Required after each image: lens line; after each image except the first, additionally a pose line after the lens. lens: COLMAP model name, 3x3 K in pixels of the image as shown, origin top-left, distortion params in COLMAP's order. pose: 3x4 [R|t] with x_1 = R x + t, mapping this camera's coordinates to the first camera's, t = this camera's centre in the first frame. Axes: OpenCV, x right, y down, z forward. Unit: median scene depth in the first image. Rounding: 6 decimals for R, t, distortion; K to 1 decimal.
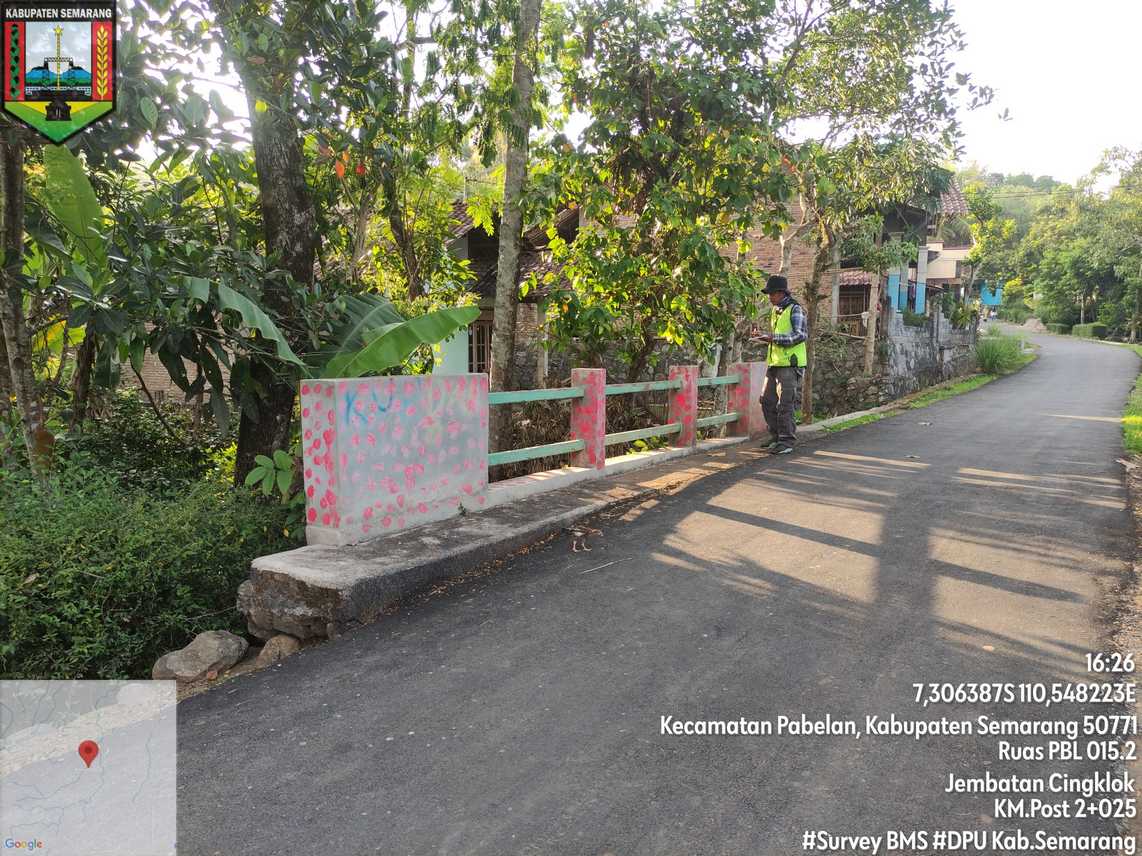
lens RADIAL K [[842.5, 0, 567.2], [0, 842.5, 425.1], [0, 0, 1]] dist [0.052684, -0.045271]
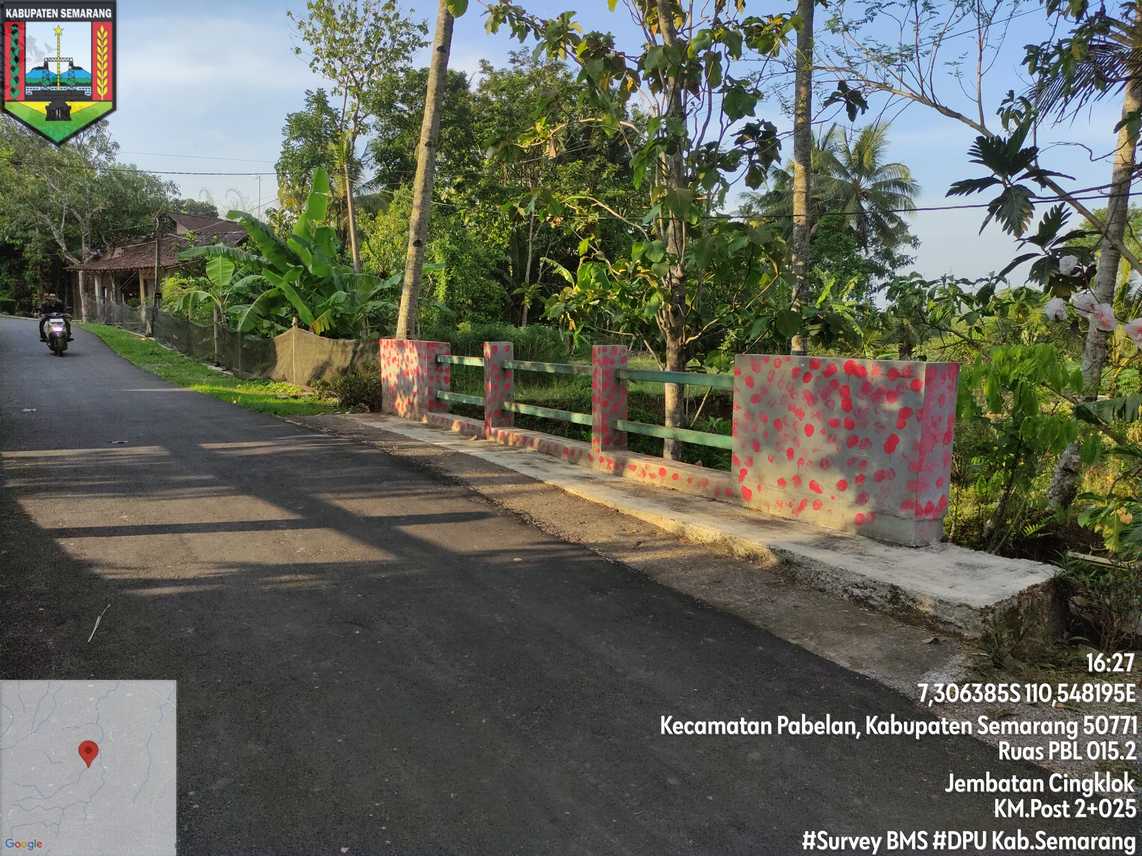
lens RADIAL K [[842.5, 0, 569.9], [0, 842.5, 425.0], [0, 0, 1]] dist [0.052684, -0.045271]
pose [[0.382565, -0.118207, 0.916336, -0.226155], [0.091747, 0.991740, 0.089630, -0.017484], [-0.919362, 0.049782, 0.390251, 0.150686]]
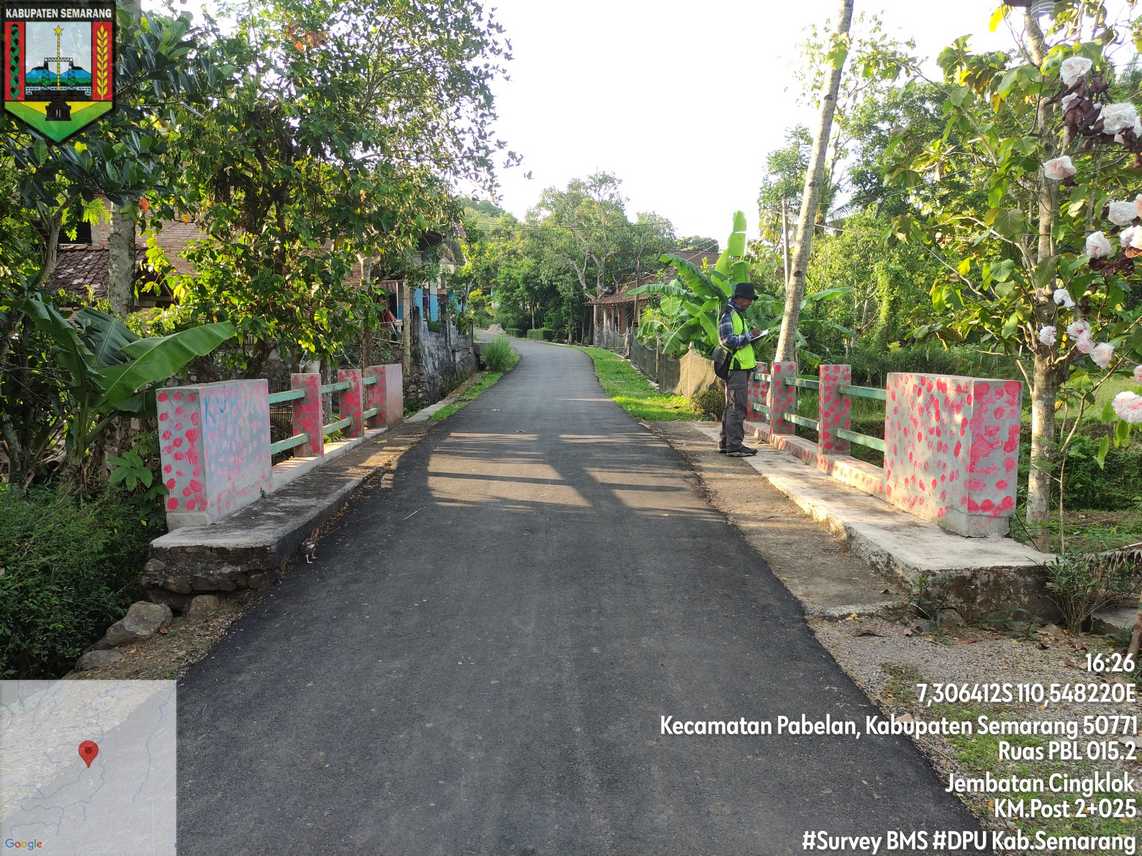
lens RADIAL K [[842.5, 0, 569.3], [0, 842.5, 427.8], [0, 0, 1]] dist [0.052684, -0.045271]
pose [[0.824128, -0.070450, 0.562005, -0.248329], [0.070921, 0.997261, 0.021012, 0.007583], [-0.561946, 0.022541, 0.826867, -0.141547]]
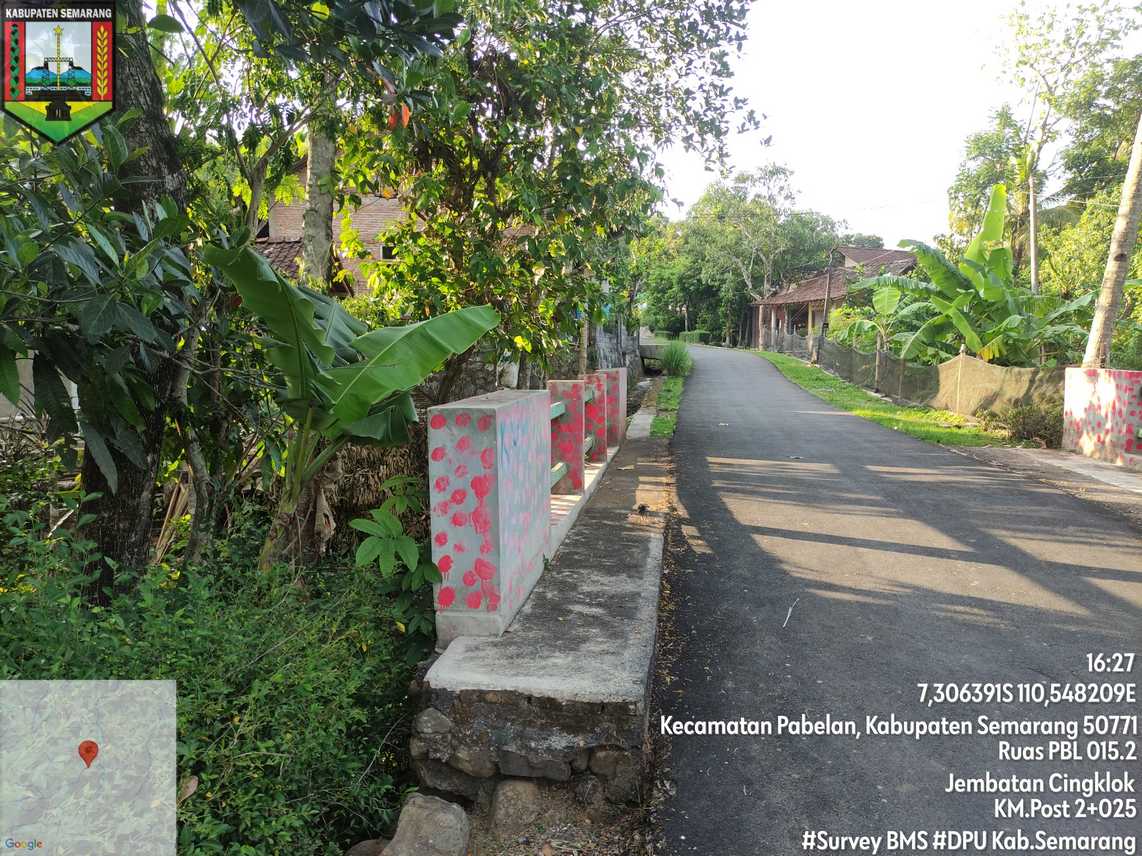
lens RADIAL K [[842.5, 0, 568.4], [0, 842.5, 425.5], [0, 0, 1]] dist [0.052684, -0.045271]
pose [[0.902386, -0.045600, 0.428510, -0.249635], [0.048163, 0.998828, 0.004867, -0.017798], [-0.428229, 0.016247, 0.903524, 0.153778]]
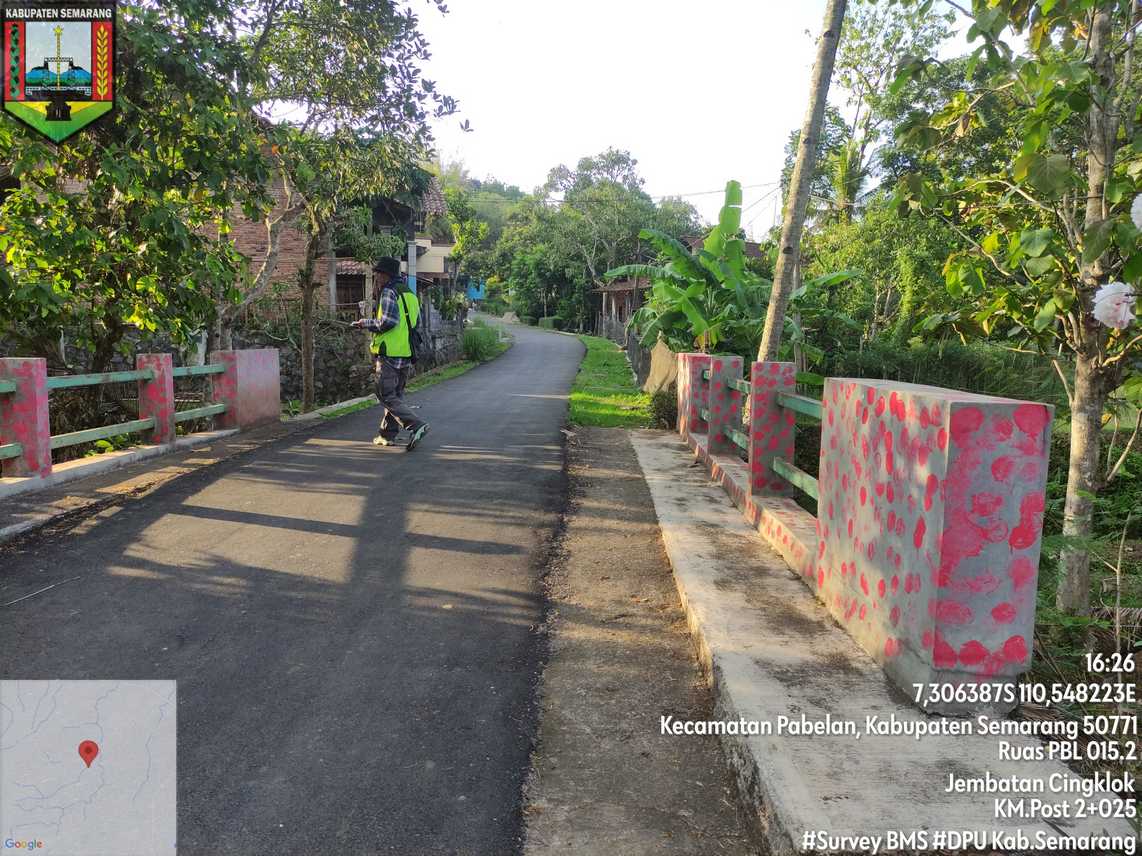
lens RADIAL K [[842.5, 0, 571.3], [0, 842.5, 426.4], [0, 0, 1]] dist [0.052684, -0.045271]
pose [[0.843352, -0.056423, 0.534391, 0.021295], [0.048586, 0.998405, 0.028739, 0.001903], [-0.535160, 0.001726, 0.844749, -0.003288]]
